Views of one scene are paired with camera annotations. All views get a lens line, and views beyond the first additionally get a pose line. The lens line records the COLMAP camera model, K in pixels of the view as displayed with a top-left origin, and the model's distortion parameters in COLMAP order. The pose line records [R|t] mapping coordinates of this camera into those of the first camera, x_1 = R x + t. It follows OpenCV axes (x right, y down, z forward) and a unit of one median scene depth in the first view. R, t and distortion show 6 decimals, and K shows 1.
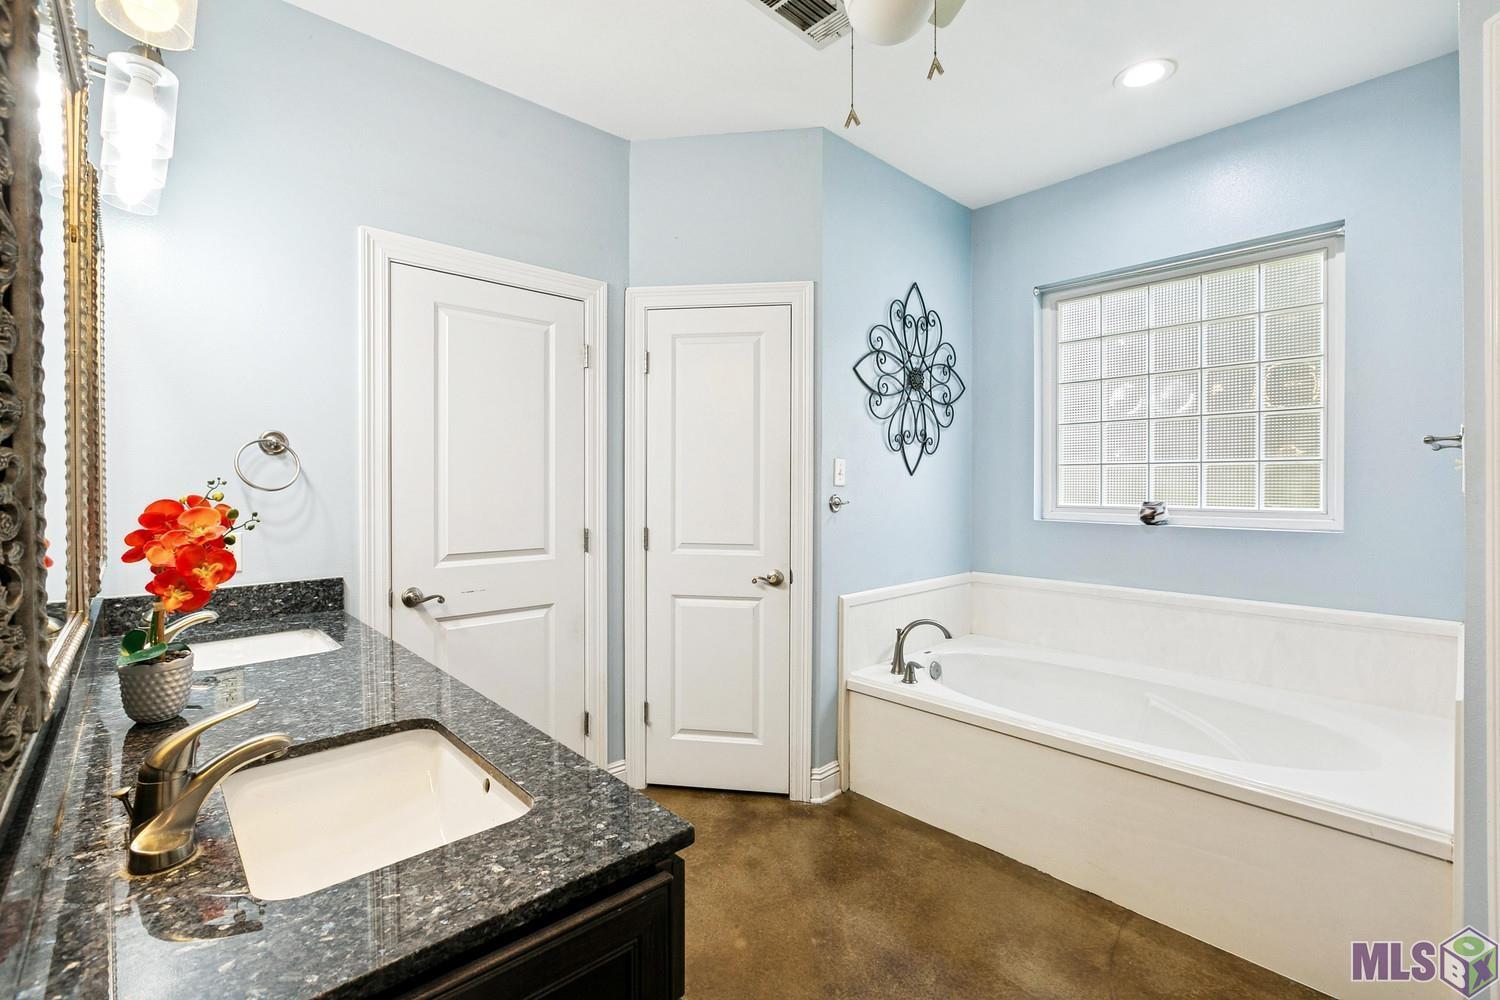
lens RADIAL K [[688.4, 0, 750.2], [0, 688.4, 495.7], [0, 0, 1]] dist [0.004164, 0.000177]
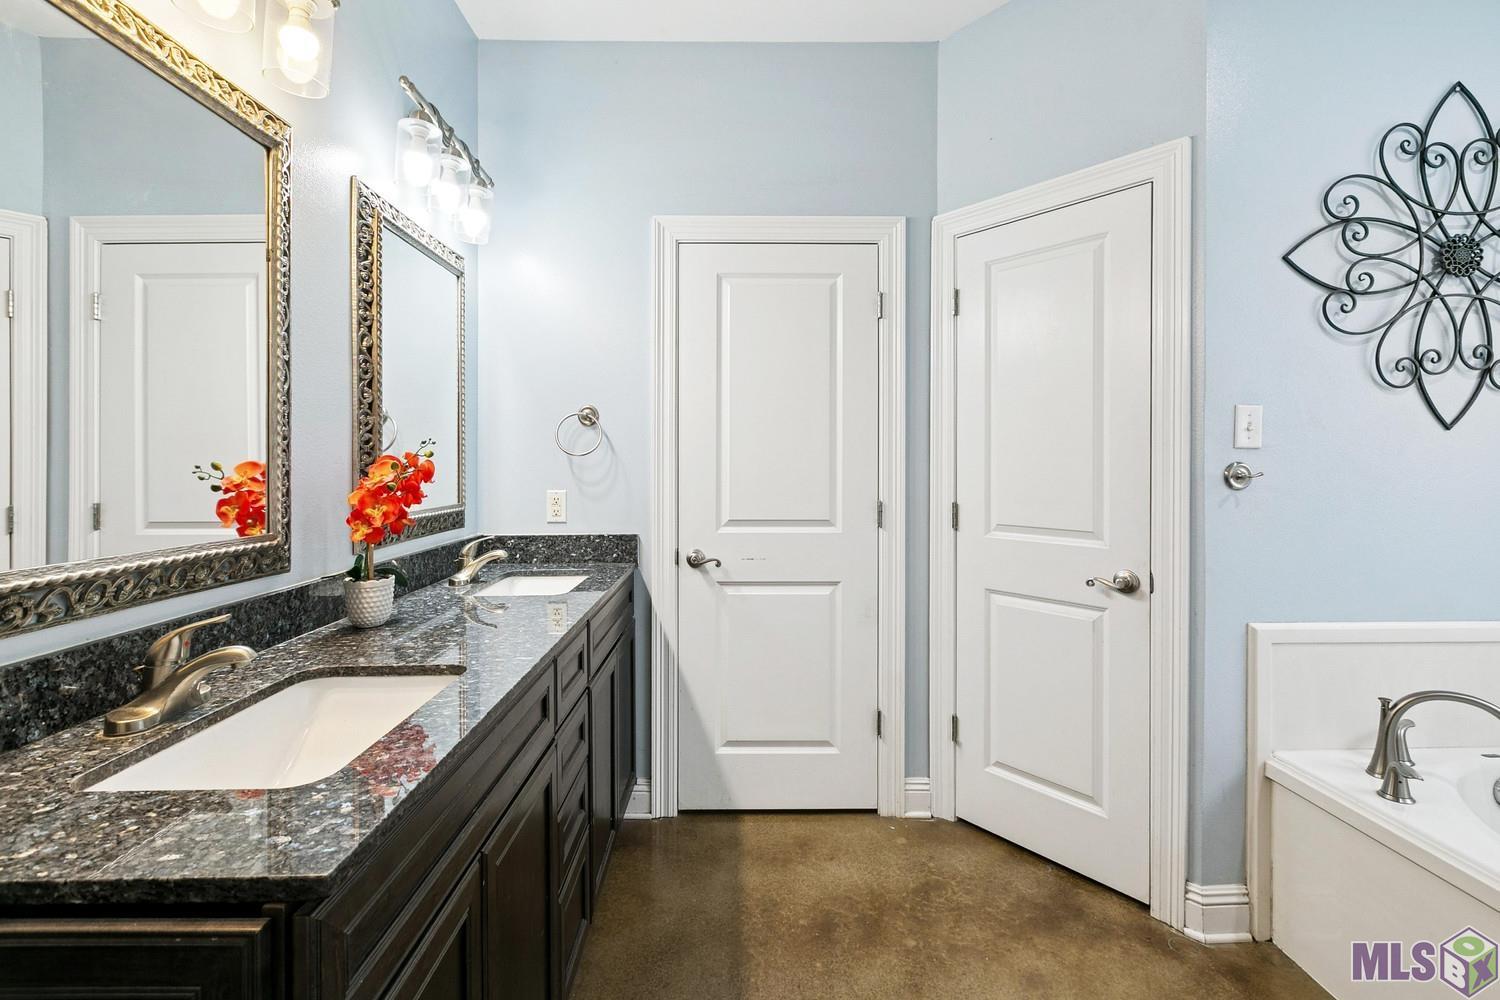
lens RADIAL K [[688.4, 0, 746.6], [0, 688.4, 467.9], [0, 0, 1]] dist [0.004164, 0.000177]
pose [[0.732611, 0.002207, -0.680644, 0.226156], [-0.010596, 0.999911, -0.008162, 0.014016], [0.680565, 0.013192, 0.732569, 0.229349]]
